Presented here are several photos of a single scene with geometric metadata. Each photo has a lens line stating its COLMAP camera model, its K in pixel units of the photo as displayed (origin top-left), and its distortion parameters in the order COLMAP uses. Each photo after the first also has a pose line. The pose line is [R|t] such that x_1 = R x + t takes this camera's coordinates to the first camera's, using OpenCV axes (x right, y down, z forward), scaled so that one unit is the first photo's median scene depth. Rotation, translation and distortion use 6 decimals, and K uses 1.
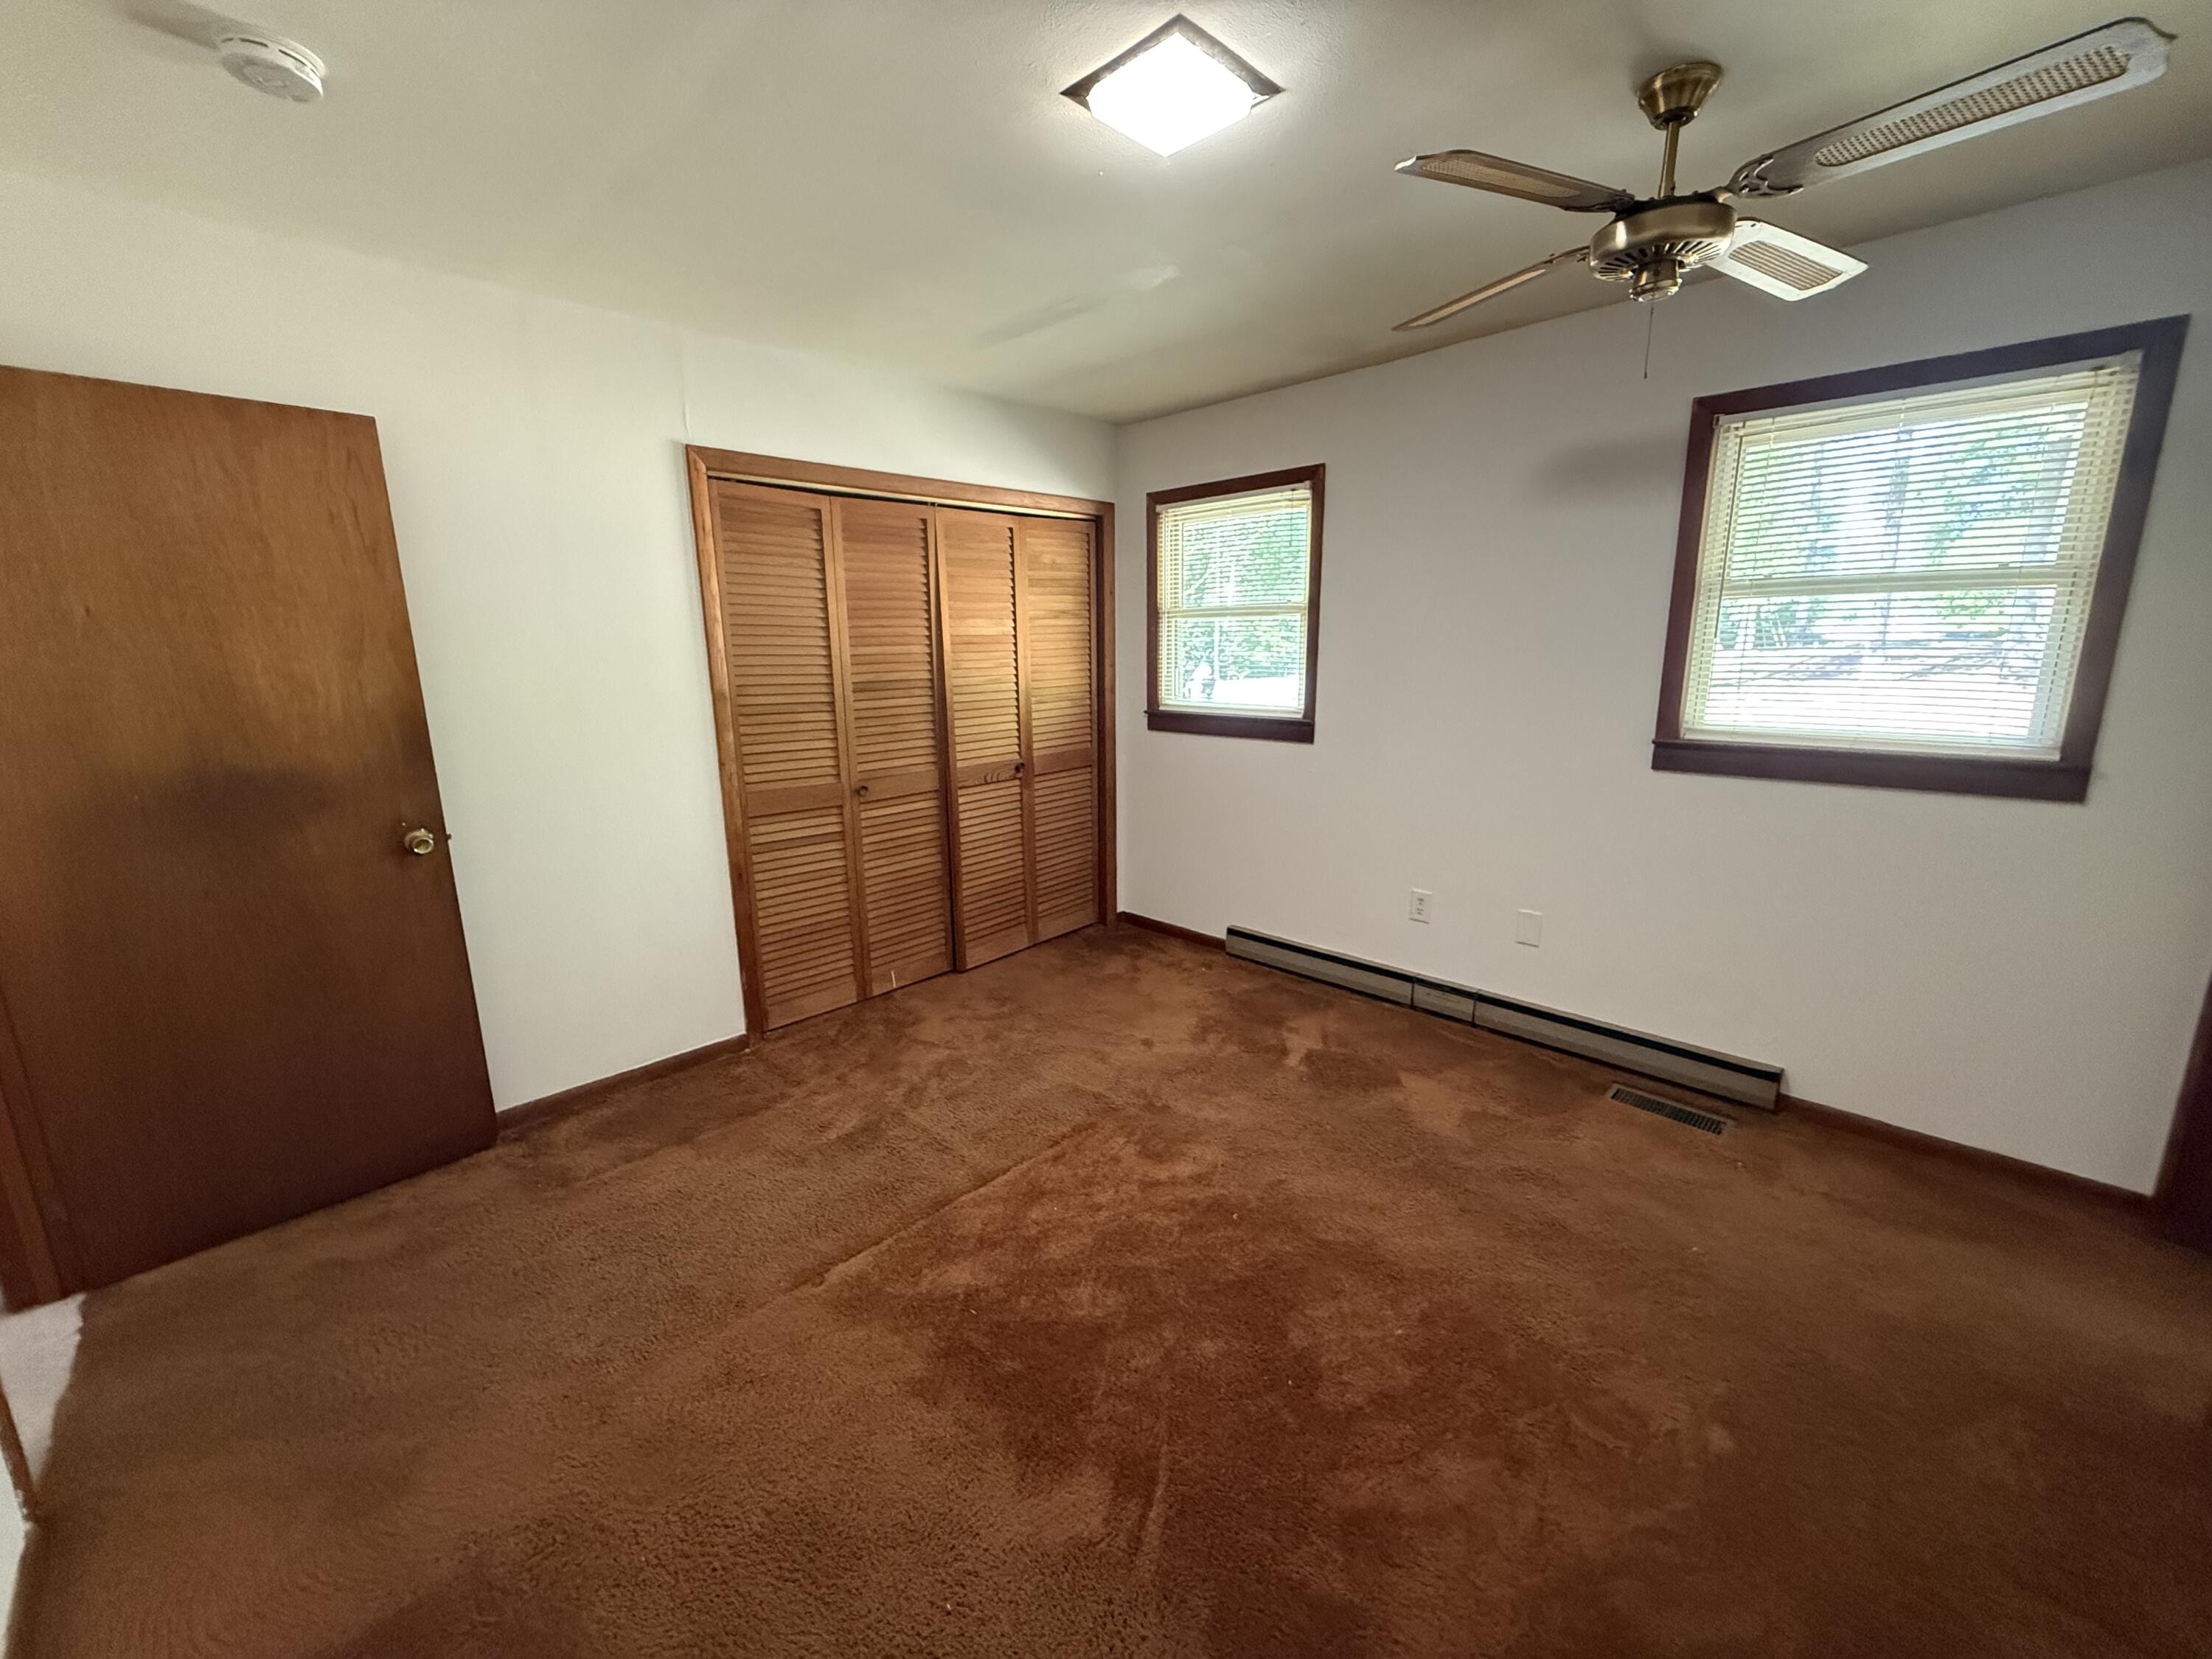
lens RADIAL K [[886.4, 0, 1106.4], [0, 886.4, 834.0], [0, 0, 1]] dist [0.000138, 0.000251]
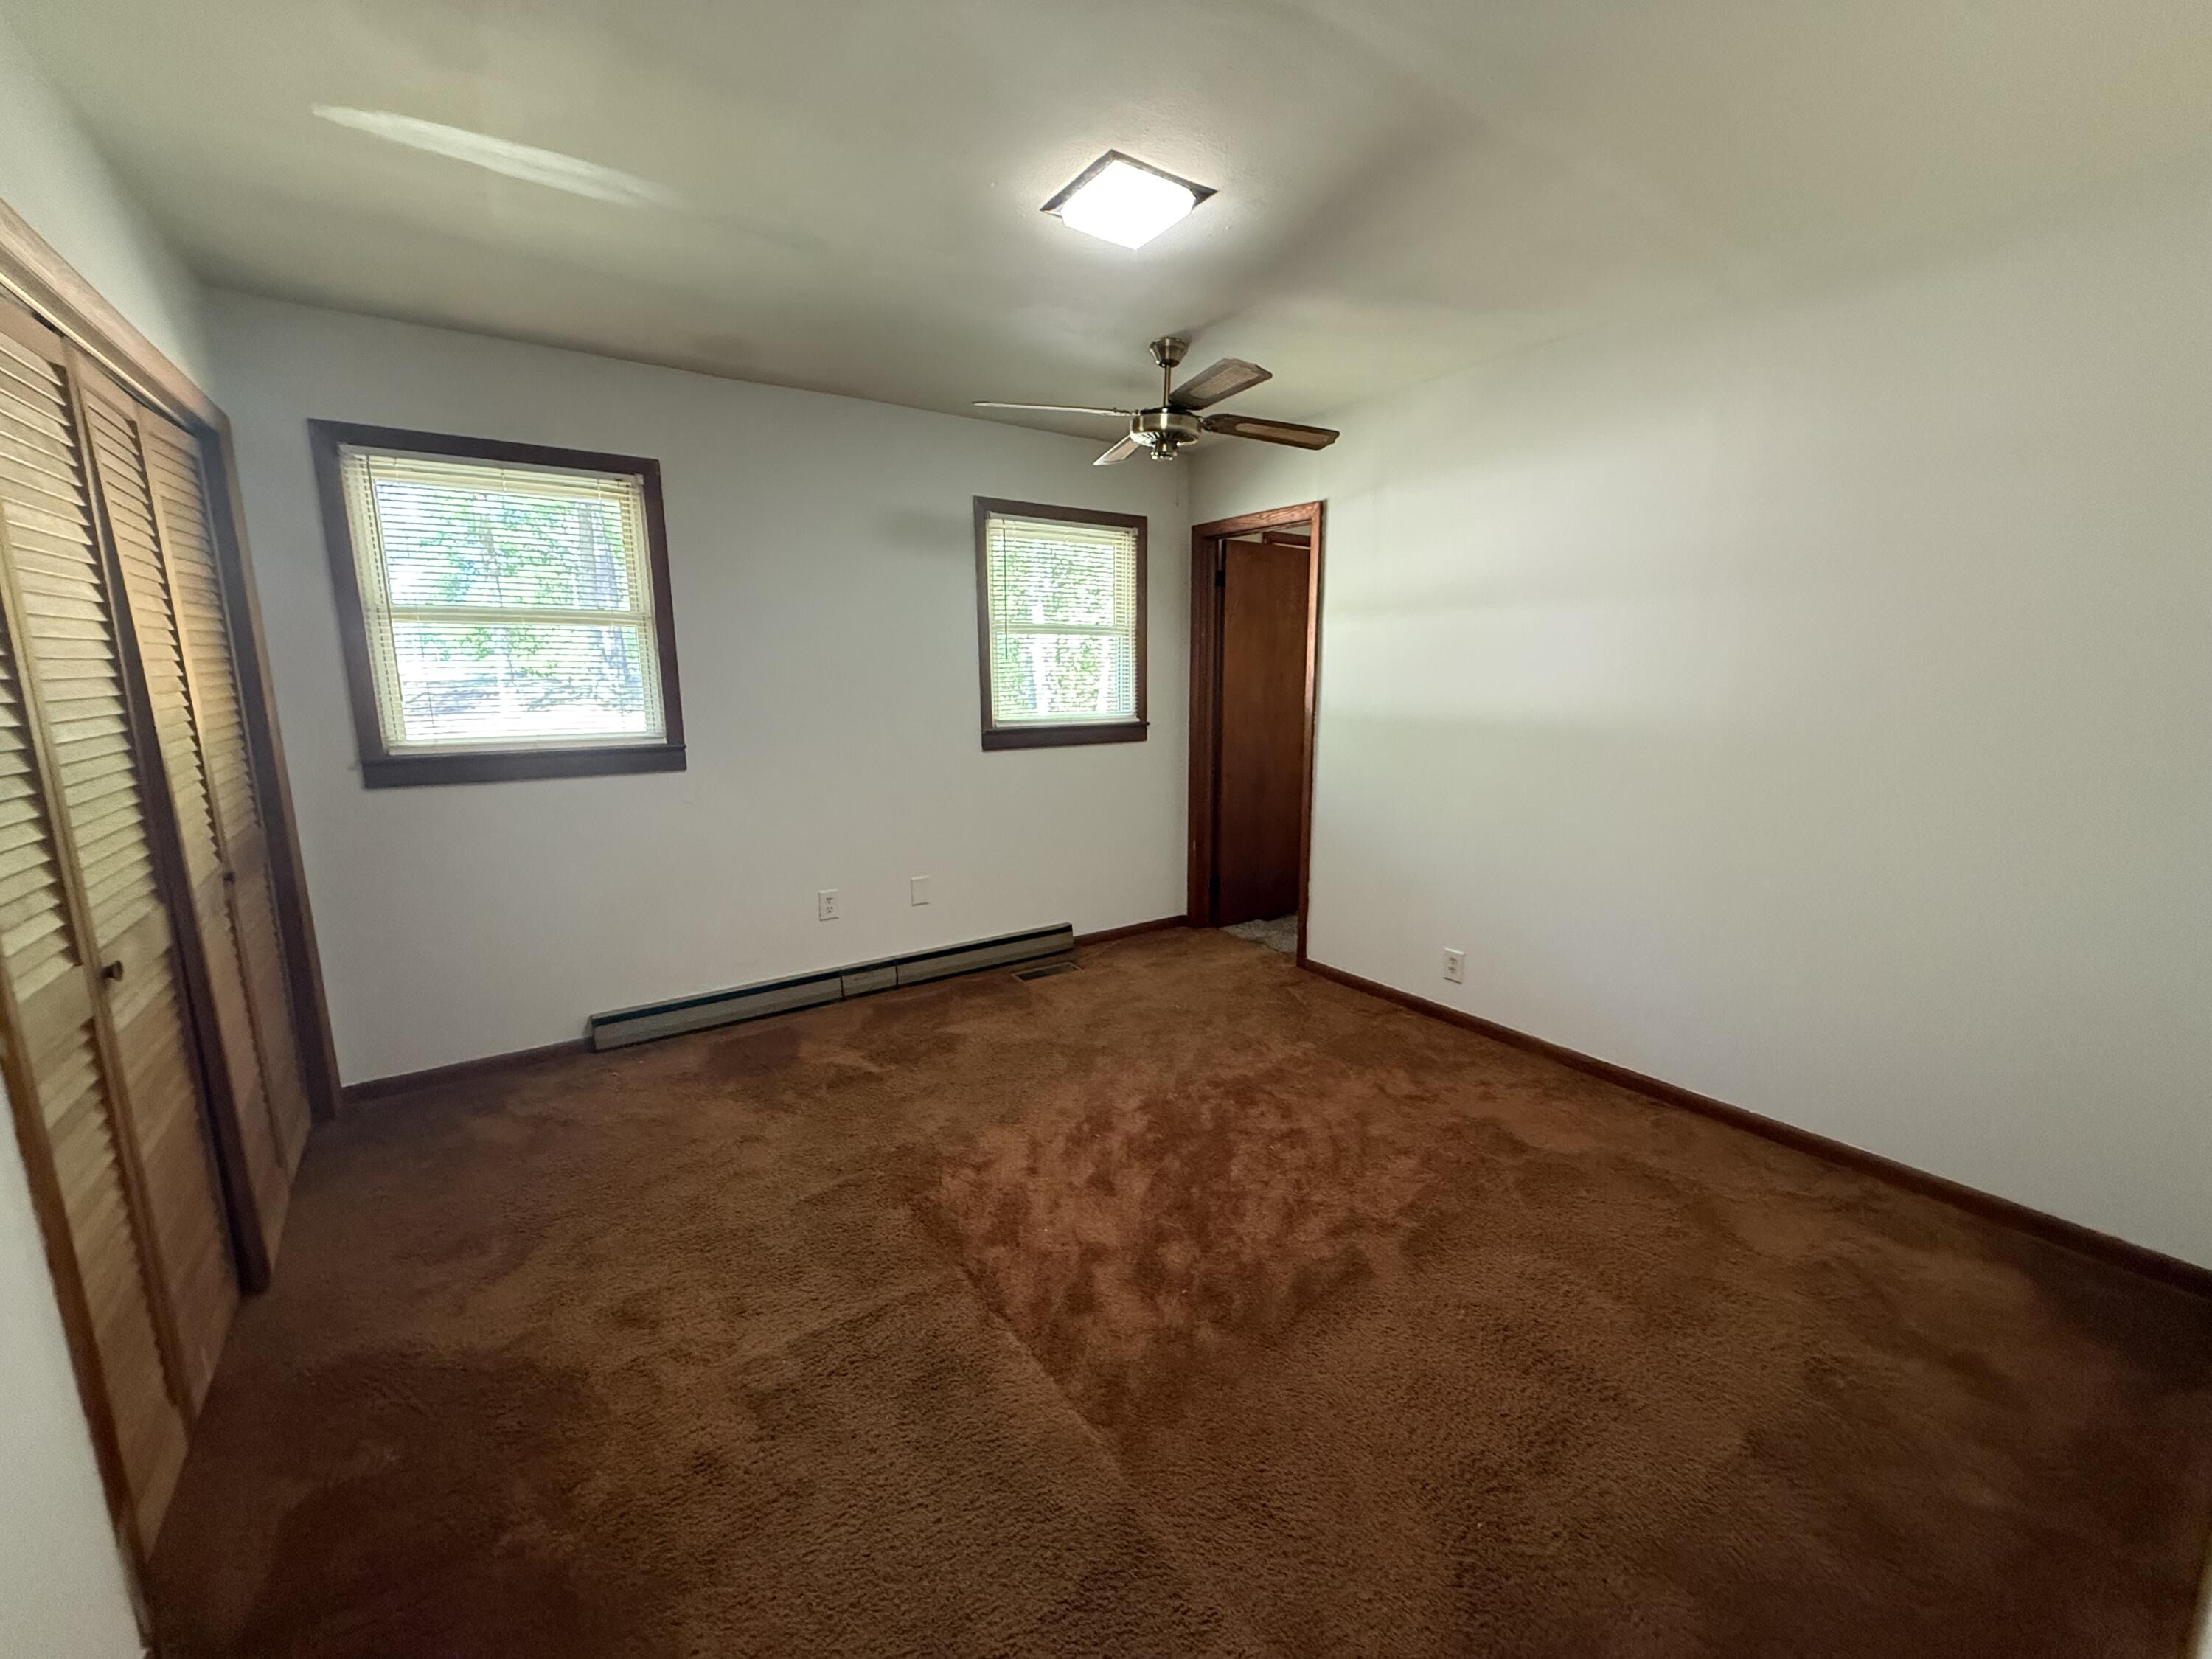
lens RADIAL K [[882.4, 0, 1102.0], [0, 882.4, 830.0], [0, 0, 1]] dist [-0.002904, -0.000011]
pose [[0.177145, -0.161629, 0.970822, -0.629863], [0.207796, 0.970328, 0.123630, -0.072322], [-0.961998, 0.179833, 0.205474, 0.464880]]
